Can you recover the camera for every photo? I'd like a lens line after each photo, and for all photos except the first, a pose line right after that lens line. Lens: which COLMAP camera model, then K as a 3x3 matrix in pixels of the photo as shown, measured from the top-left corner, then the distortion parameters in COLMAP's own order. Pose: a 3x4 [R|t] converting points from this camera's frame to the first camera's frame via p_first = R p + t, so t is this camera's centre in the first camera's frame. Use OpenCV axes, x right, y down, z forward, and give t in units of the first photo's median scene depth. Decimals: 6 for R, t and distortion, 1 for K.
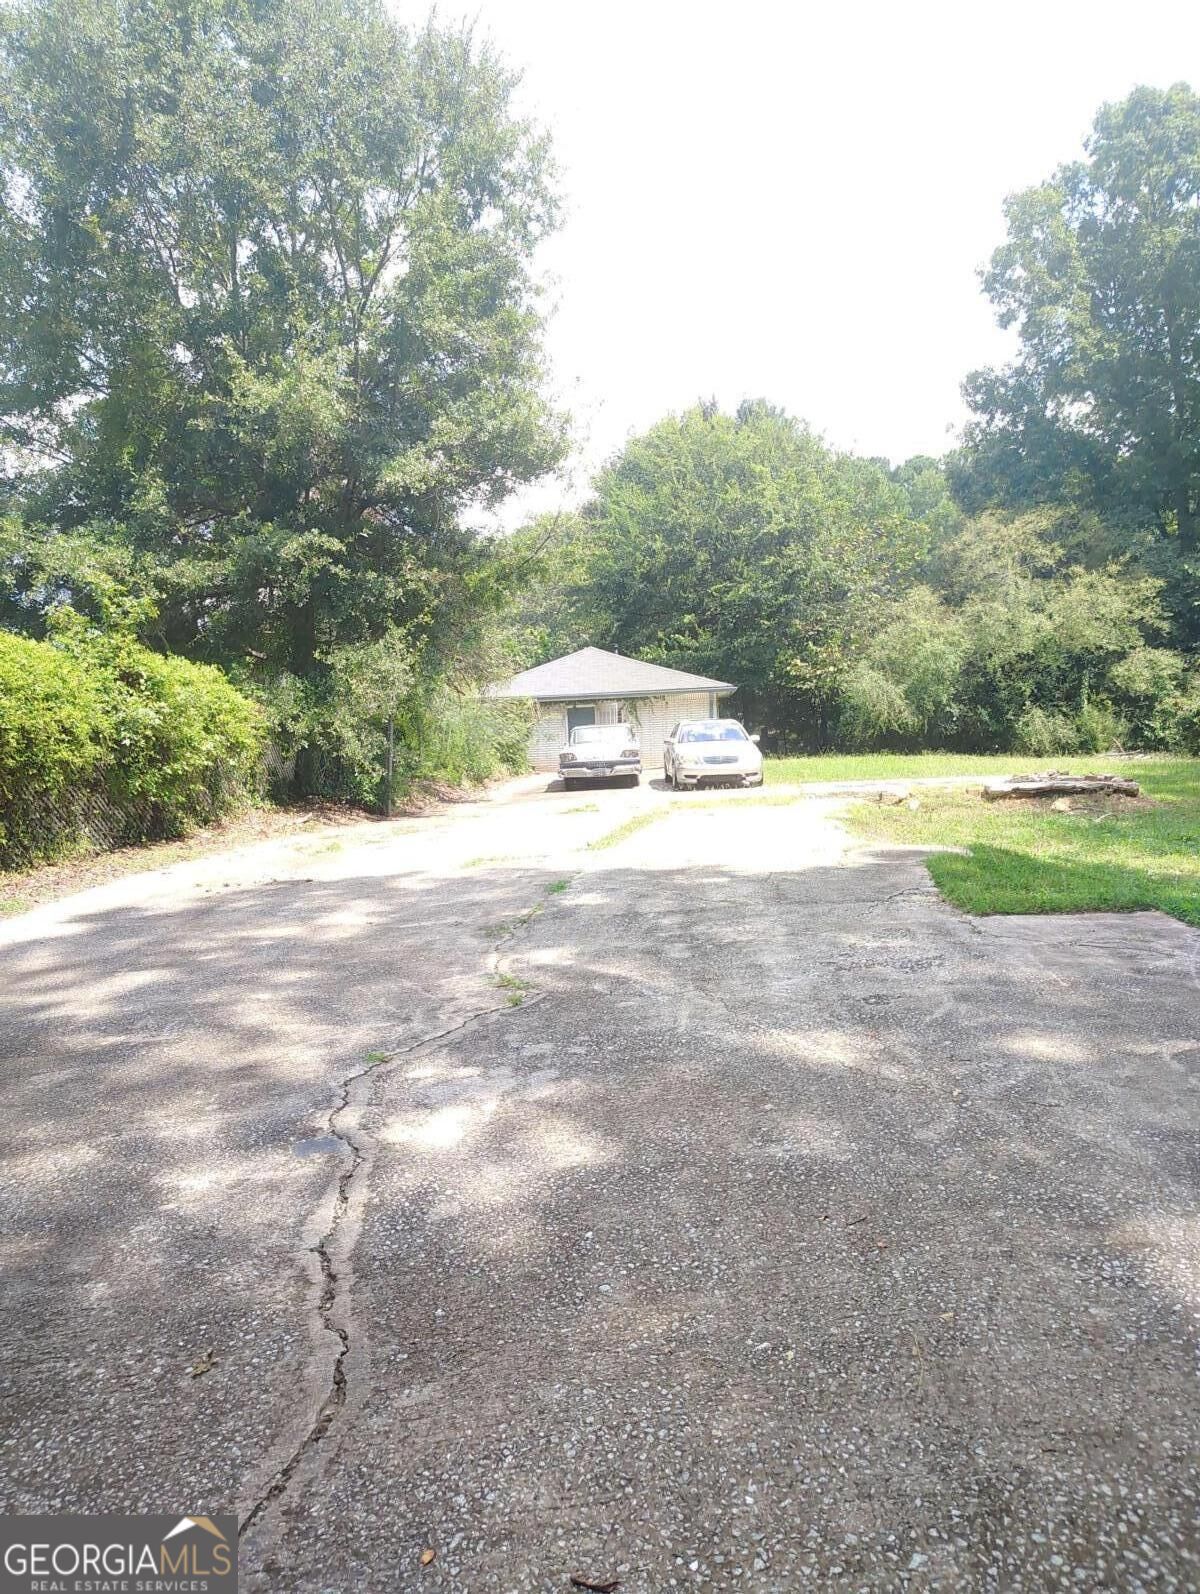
lens RADIAL K [[1122.4, 0, 600.8], [0, 1122.4, 797.4], [0, 0, 1]] dist [0.039143, -0.037834]
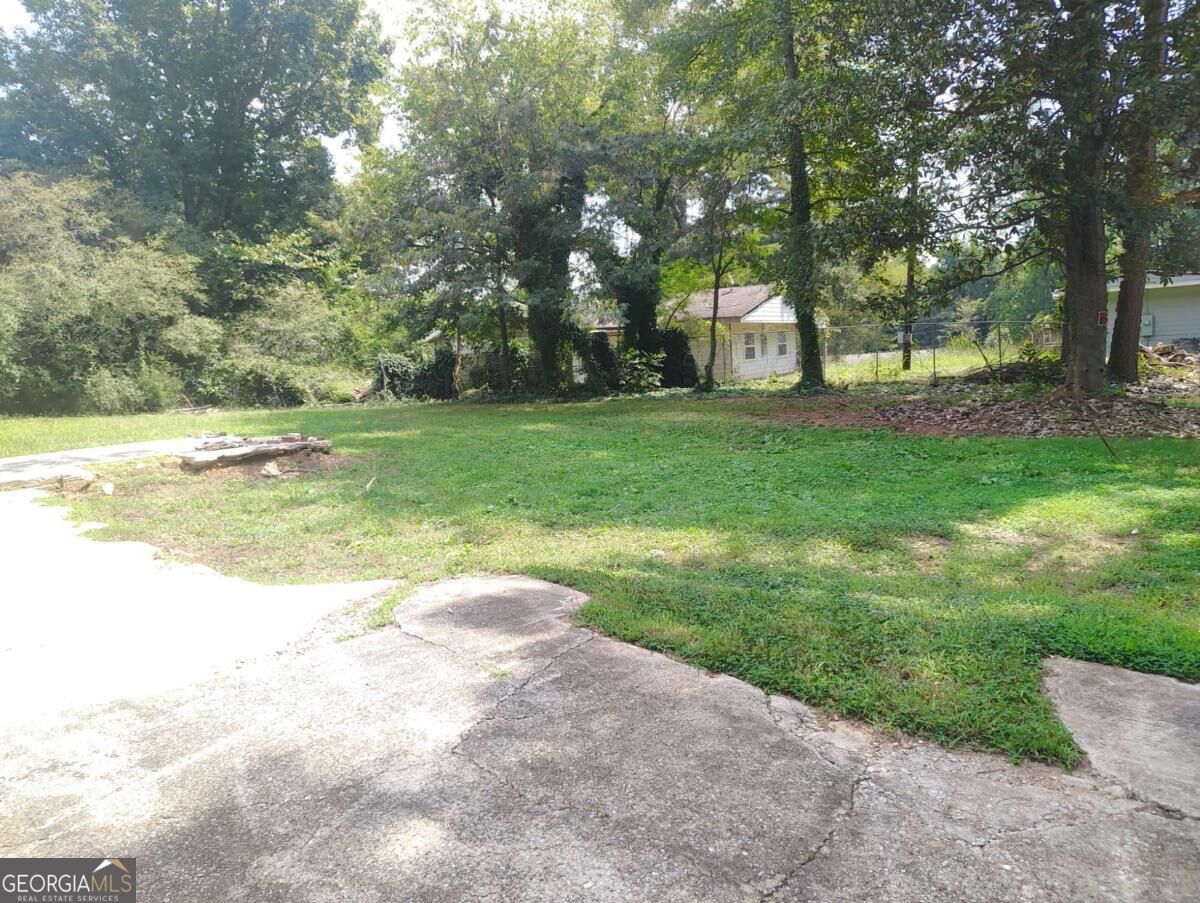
lens RADIAL K [[846.9, 0, 599.0], [0, 846.9, 448.6], [0, 0, 1]] dist [0.013067, -0.032538]
pose [[0.551758, -0.087565, 0.829395, -0.016922], [0.073733, 0.995700, 0.056072, -0.015219], [-0.830739, 0.030216, 0.555842, 0.180252]]
